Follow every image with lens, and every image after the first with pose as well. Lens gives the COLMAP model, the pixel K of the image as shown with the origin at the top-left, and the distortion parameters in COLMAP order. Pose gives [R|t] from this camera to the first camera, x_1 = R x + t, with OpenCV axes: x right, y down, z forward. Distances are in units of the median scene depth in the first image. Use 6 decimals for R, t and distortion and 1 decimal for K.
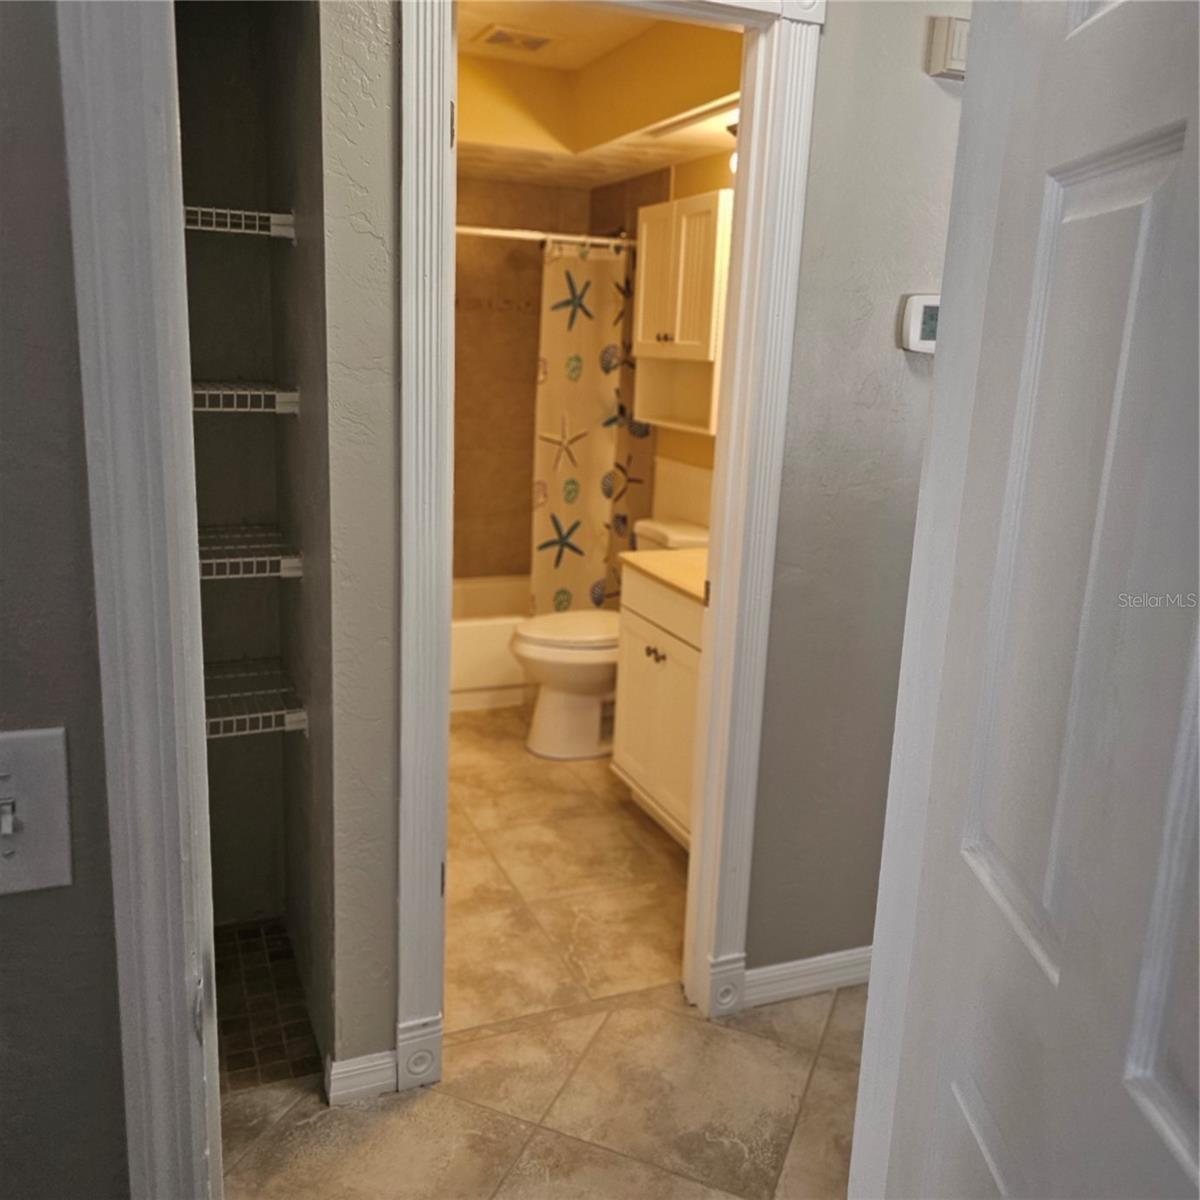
lens RADIAL K [[1064.9, 0, 593.4], [0, 1064.9, 592.5], [0, 0, 1]] dist [0.121978, -0.190814]
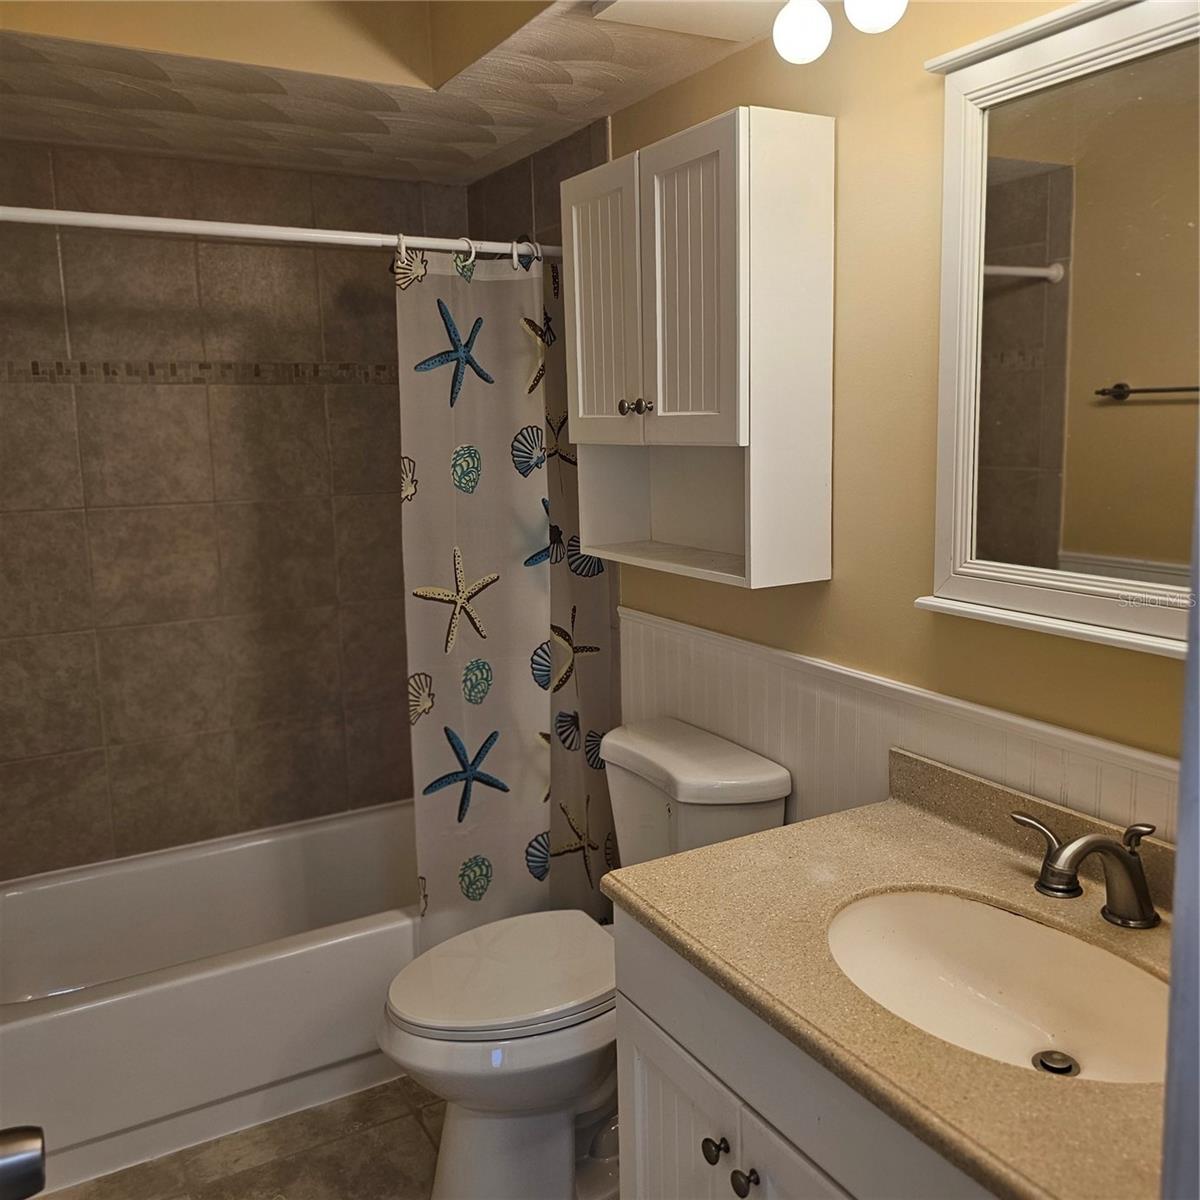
lens RADIAL K [[1064.9, 0, 593.4], [0, 1064.9, 592.5], [0, 0, 1]] dist [0.121978, -0.190814]
pose [[0.991769, -0.079924, 0.100036, -0.013203], [0.086163, 0.994492, -0.059679, -0.107189], [-0.094715, 0.067807, 0.993192, 0.443864]]
